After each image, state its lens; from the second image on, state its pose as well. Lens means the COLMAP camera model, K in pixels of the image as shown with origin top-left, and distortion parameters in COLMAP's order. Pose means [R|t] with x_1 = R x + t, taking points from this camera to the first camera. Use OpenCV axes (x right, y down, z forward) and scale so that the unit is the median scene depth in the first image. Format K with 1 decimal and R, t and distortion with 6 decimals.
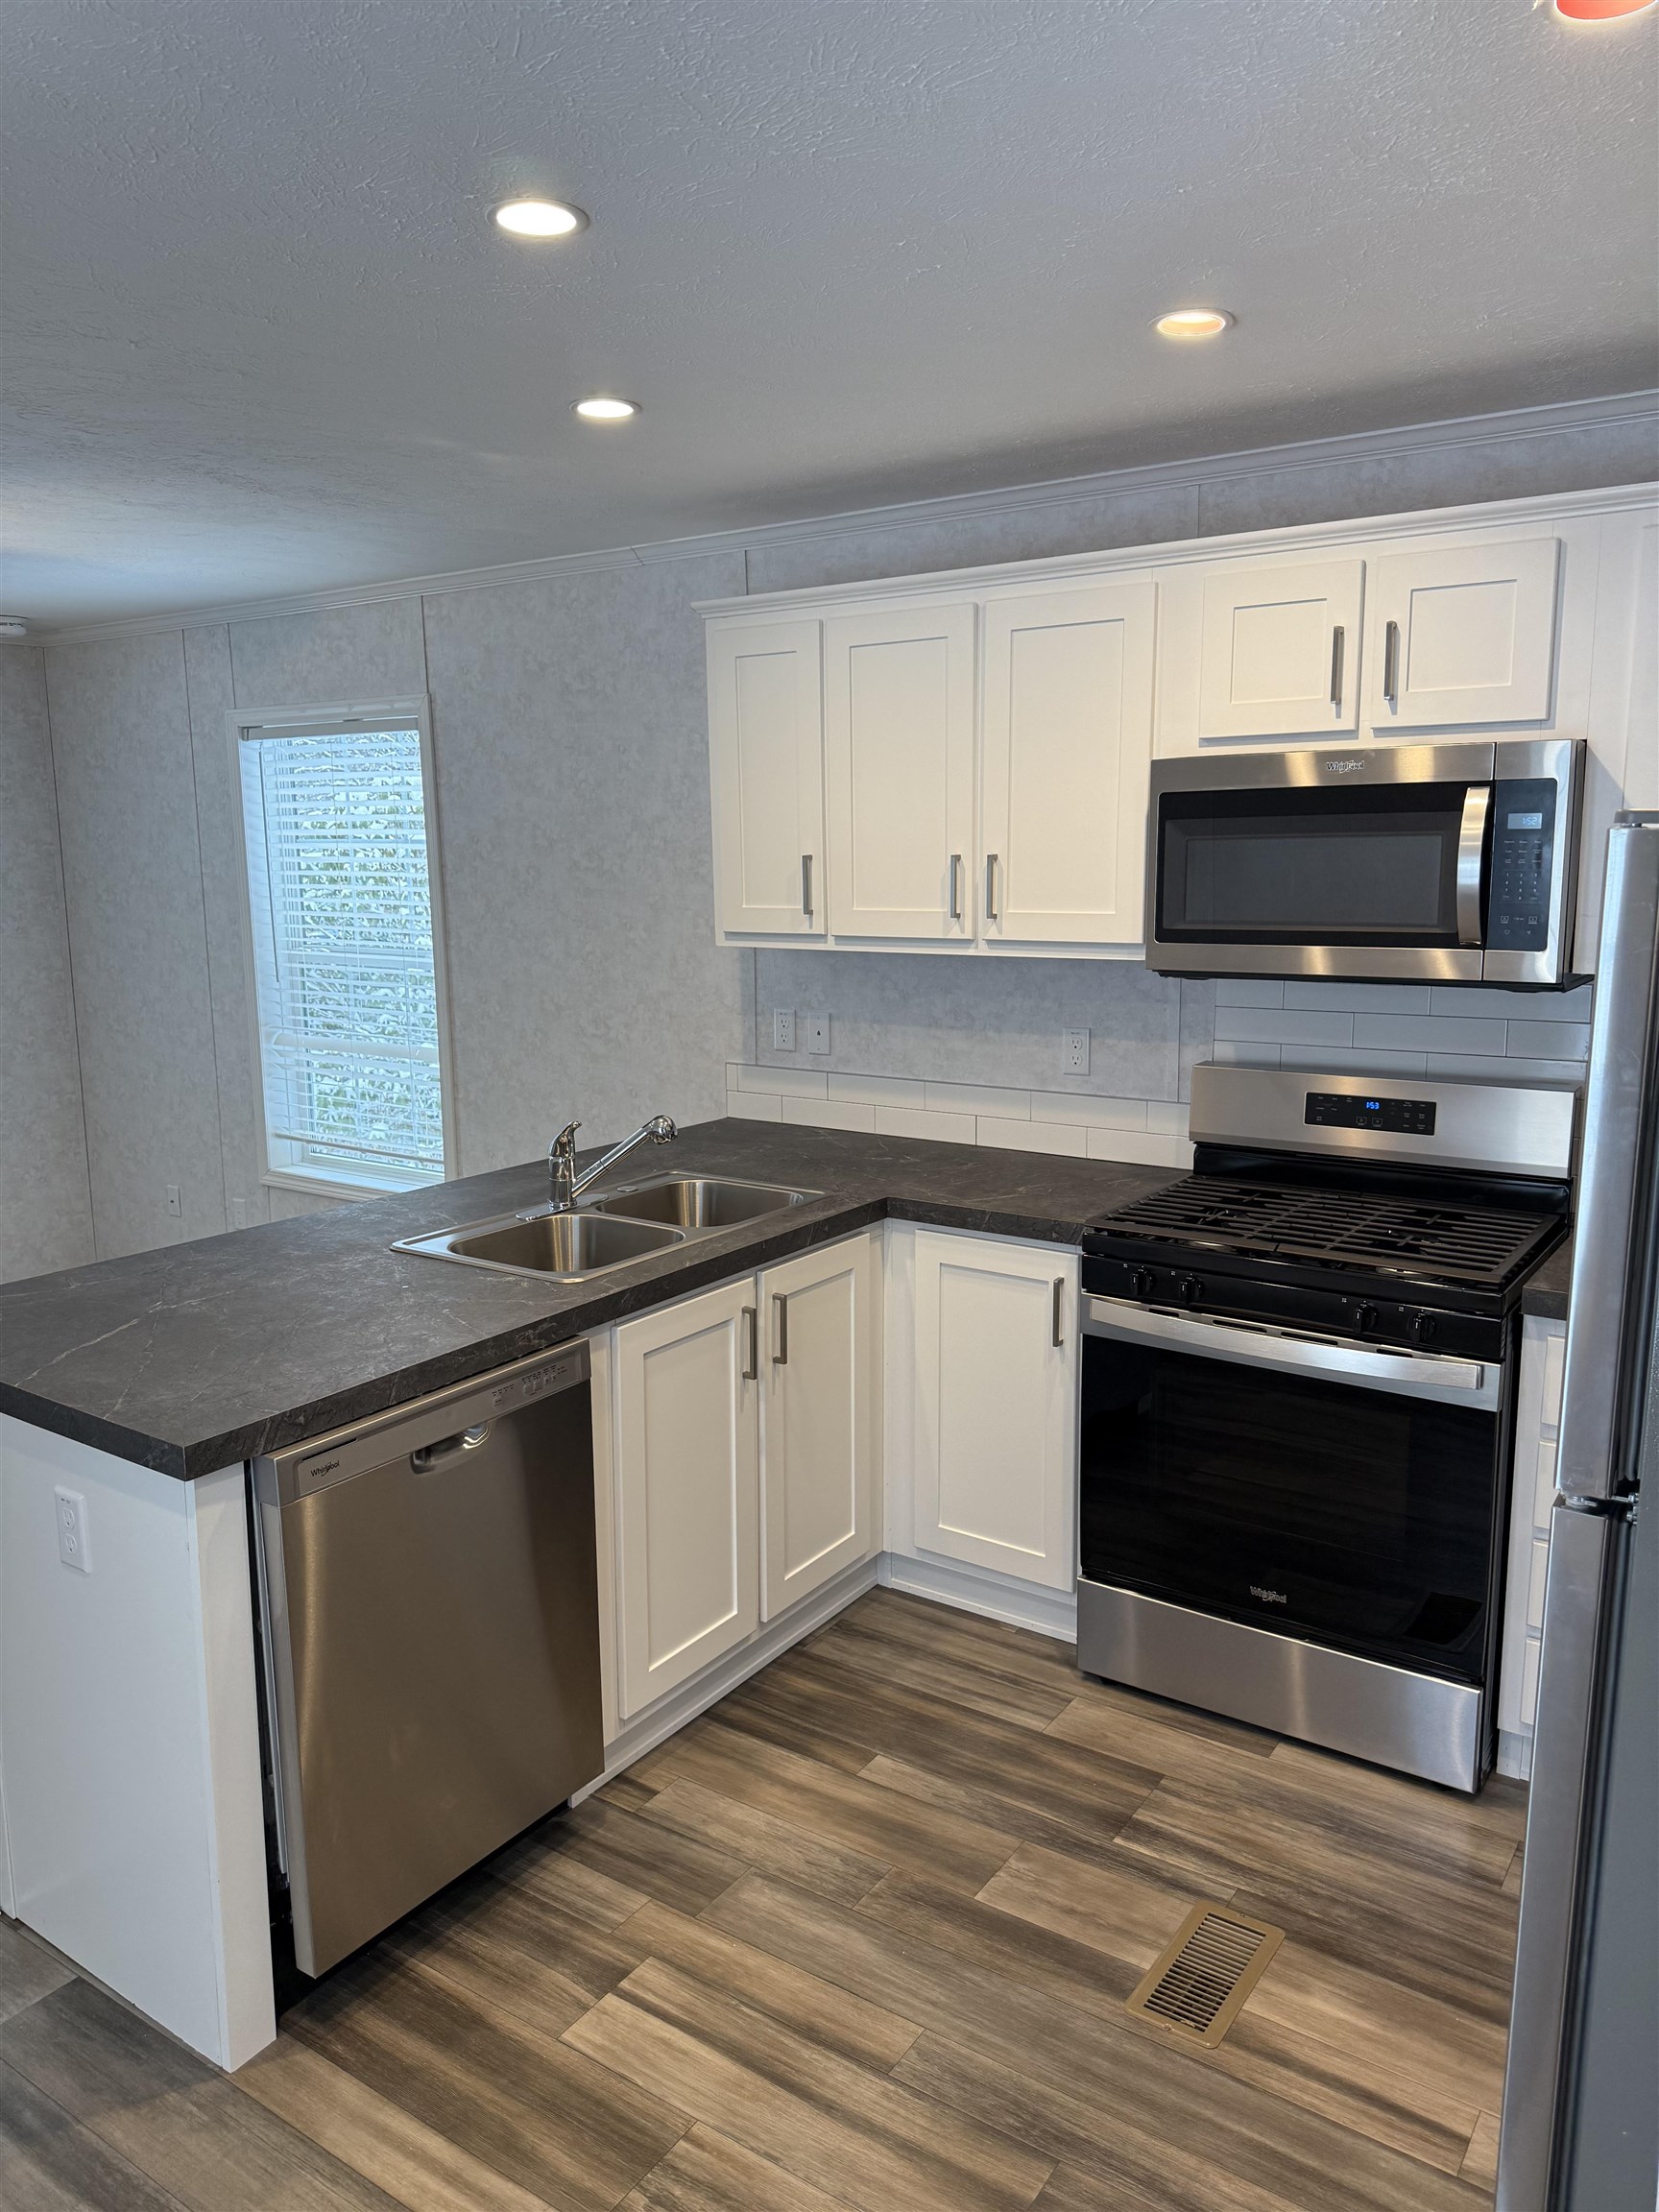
lens RADIAL K [[1587.1, 0, 831.2], [0, 1587.1, 1104.1], [0, 0, 1]] dist [0.034392, -0.013637]
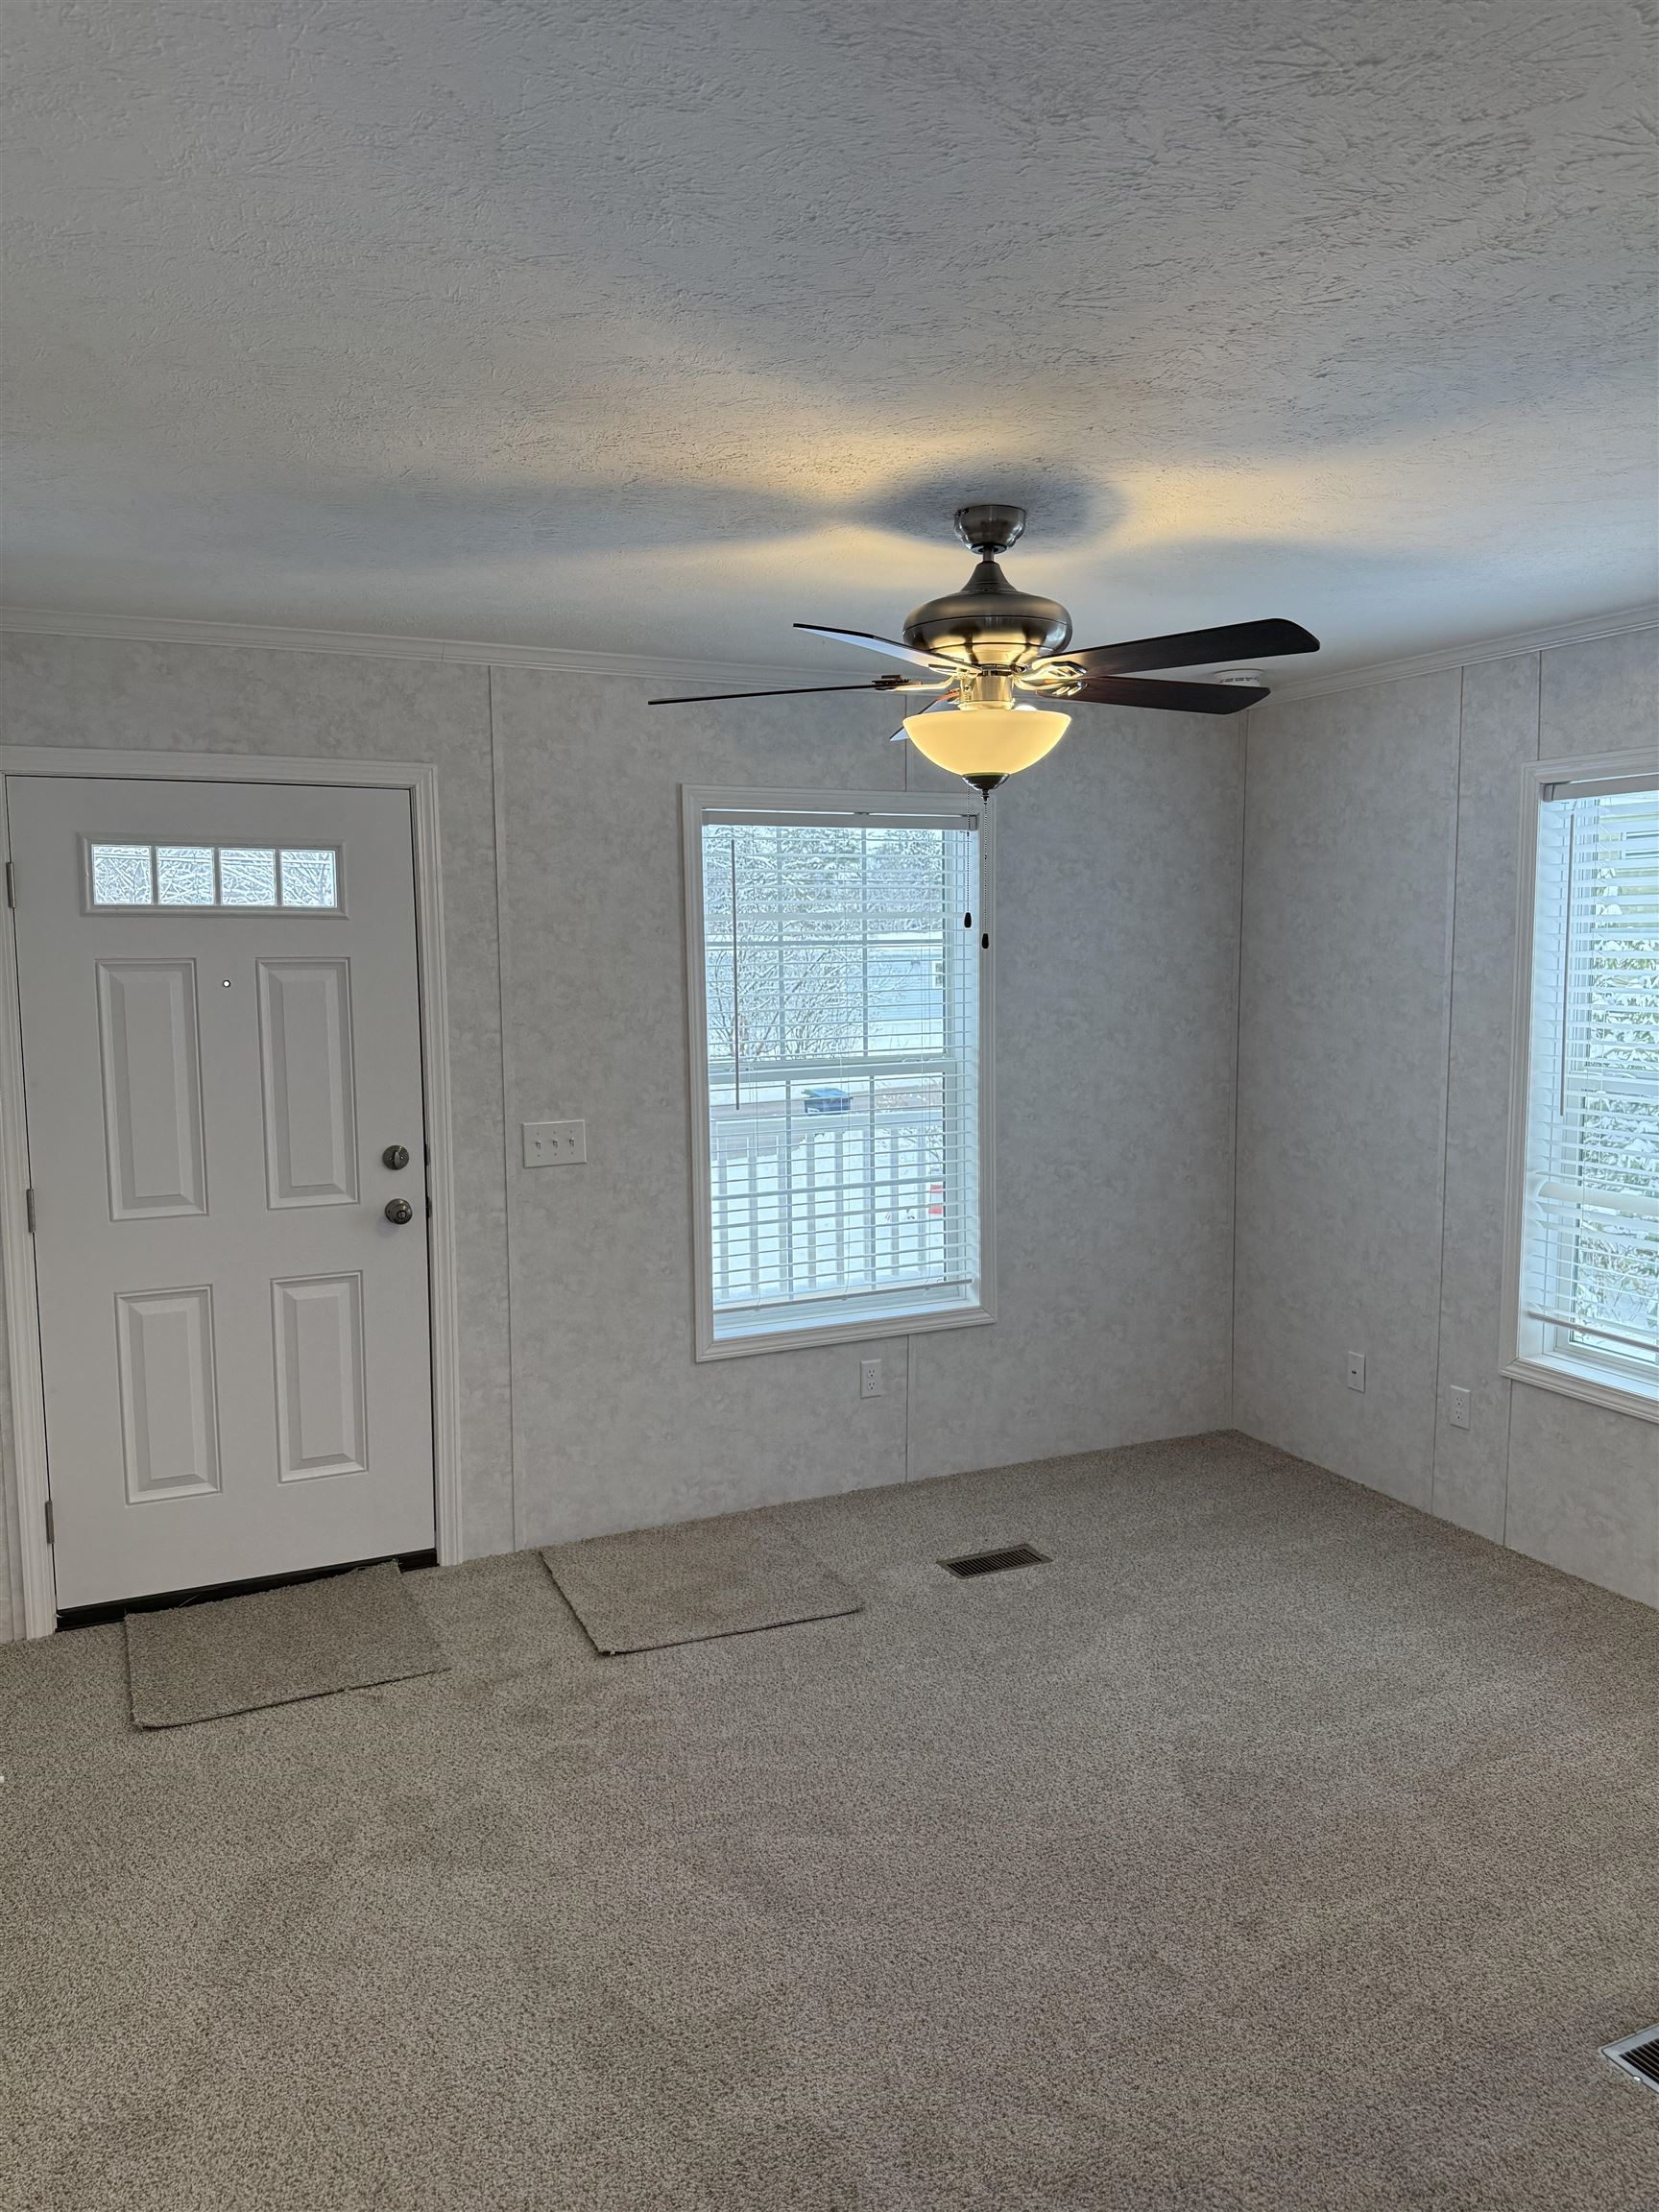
lens RADIAL K [[1587.1, 0, 846.4], [0, 1587.1, 1115.7], [0, 0, 1]] dist [0.034392, -0.013637]
pose [[0.869626, 0.056325, -0.490487, -0.261705], [-0.079206, 0.996519, -0.025997, -0.029117], [0.487316, 0.061458, 0.871060, 0.168280]]
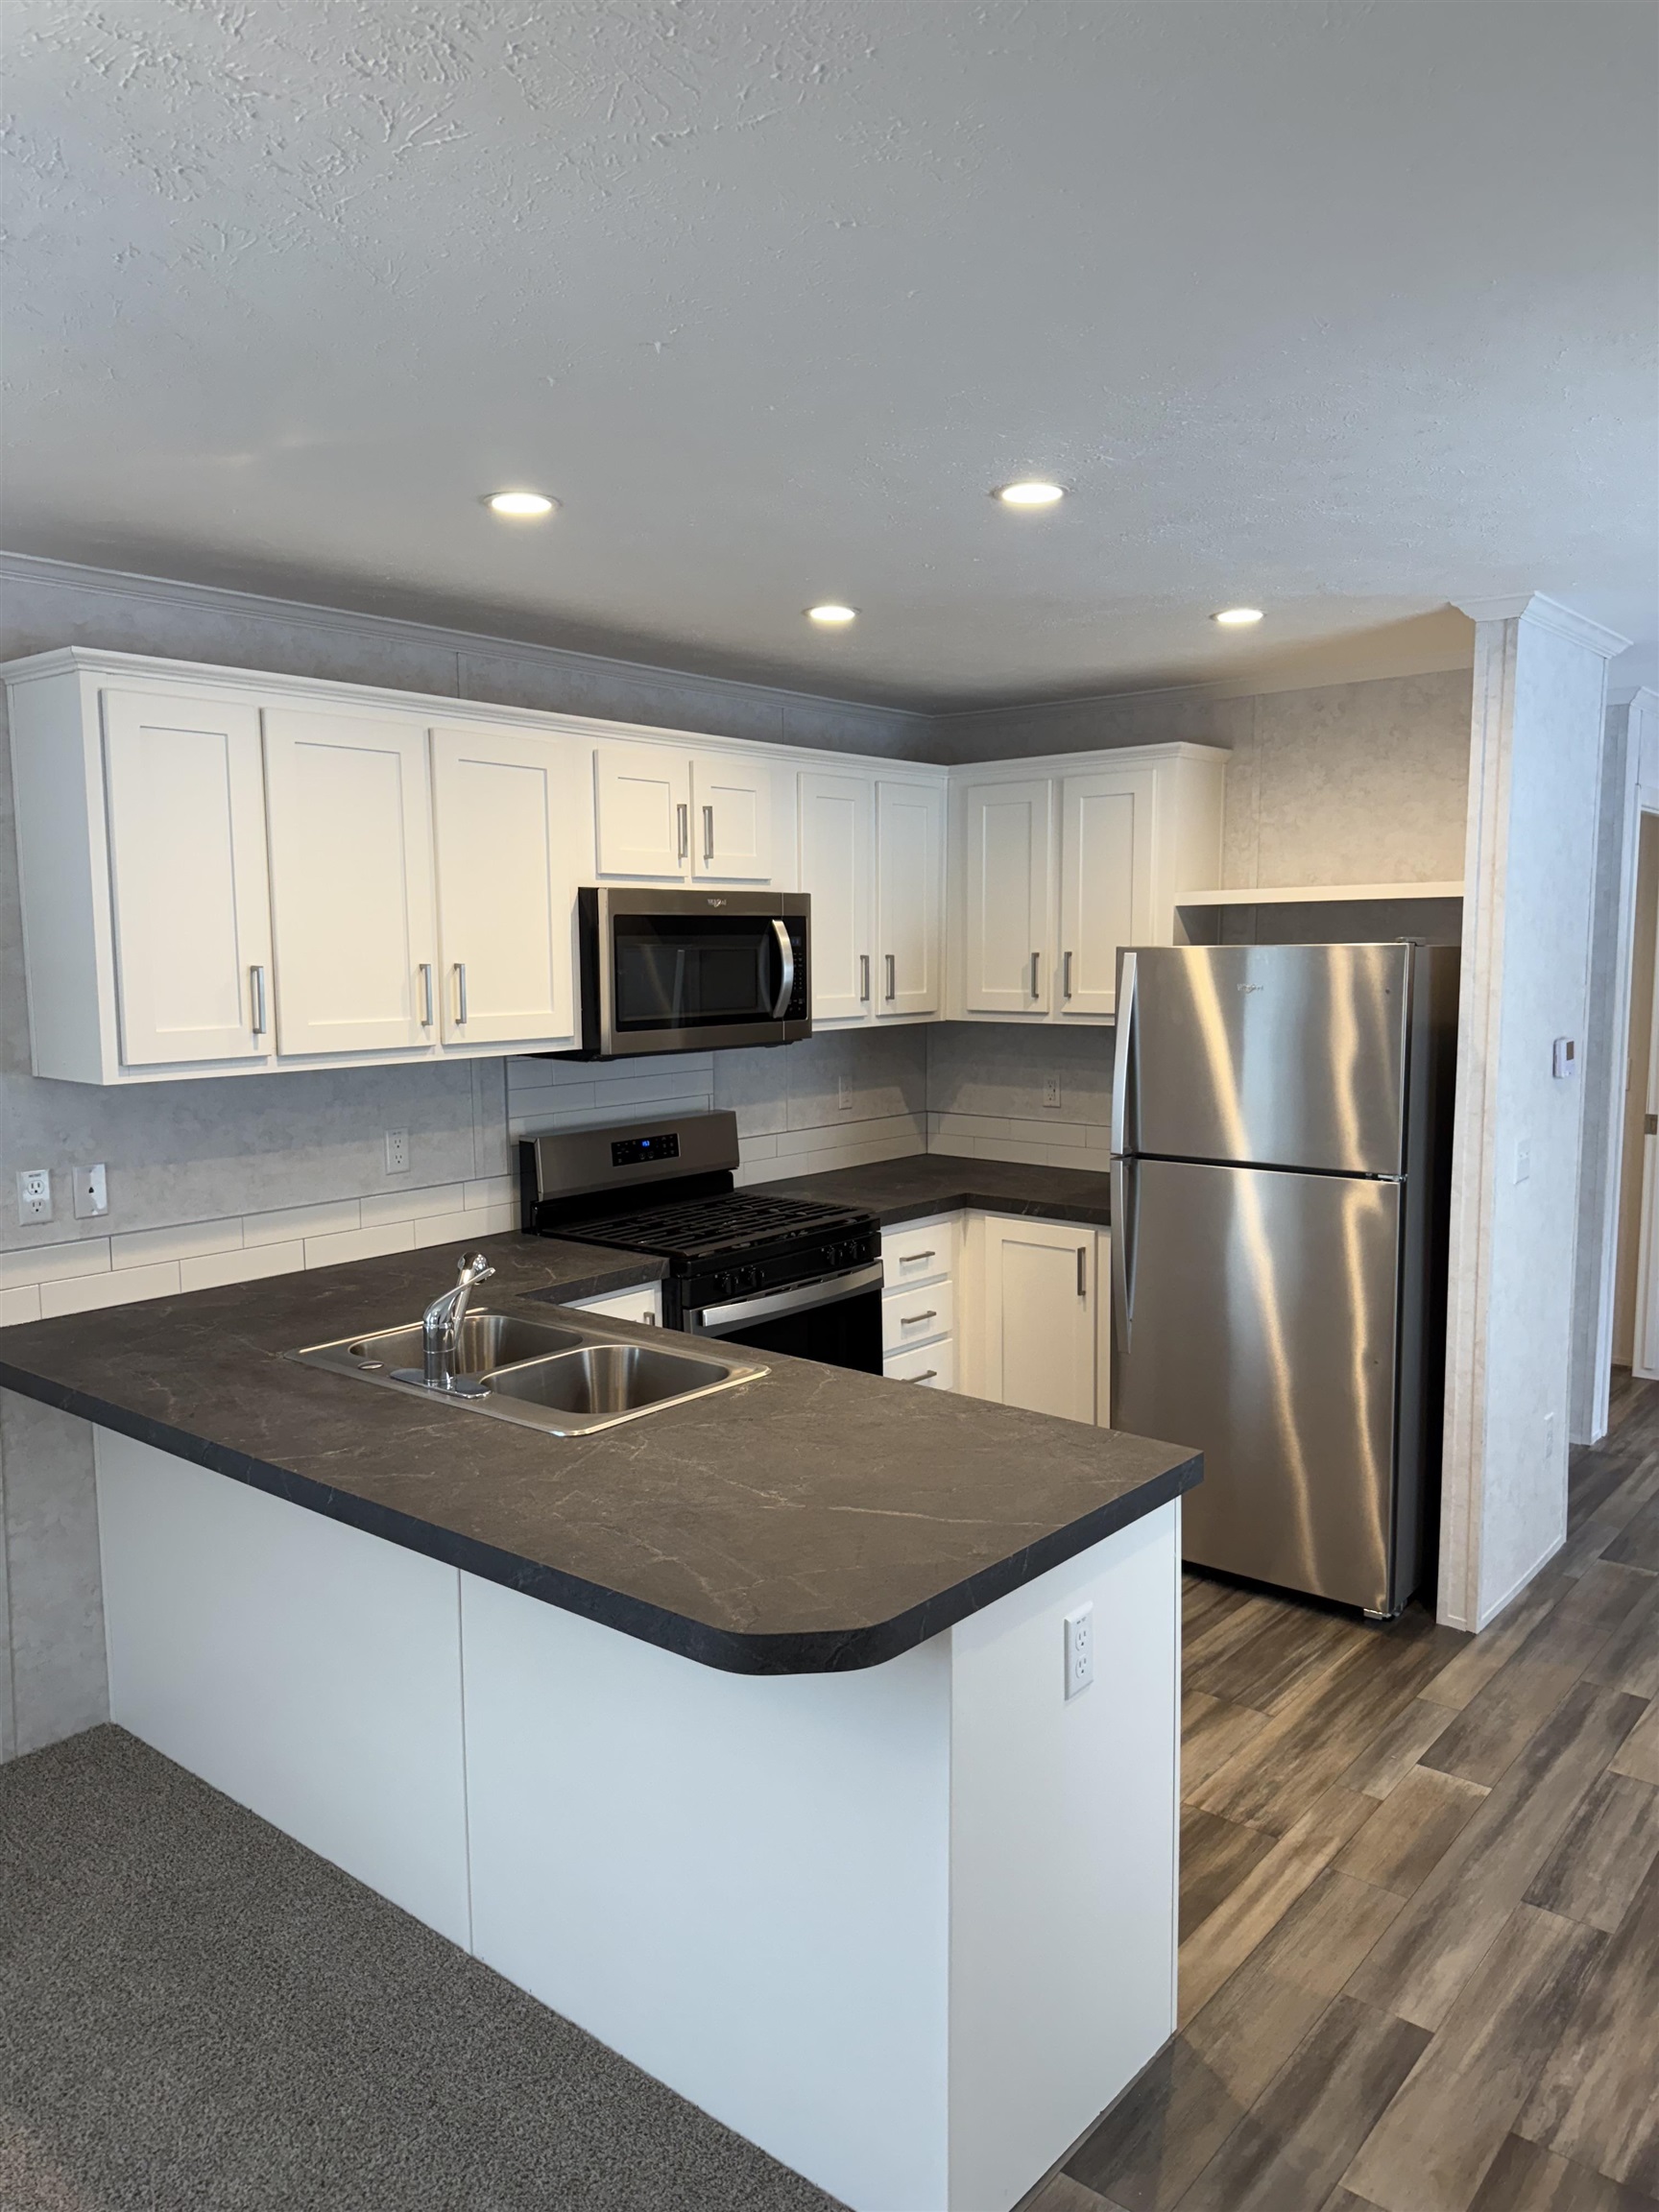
lens RADIAL K [[1587.1, 0, 841.7], [0, 1587.1, 1100.2], [0, 0, 1]] dist [0.034392, -0.013637]
pose [[0.077134, -0.091567, 0.992807, -1.040216], [0.167935, 0.982740, 0.077591, -0.118031], [-0.982776, 0.160742, 0.091180, 0.734392]]
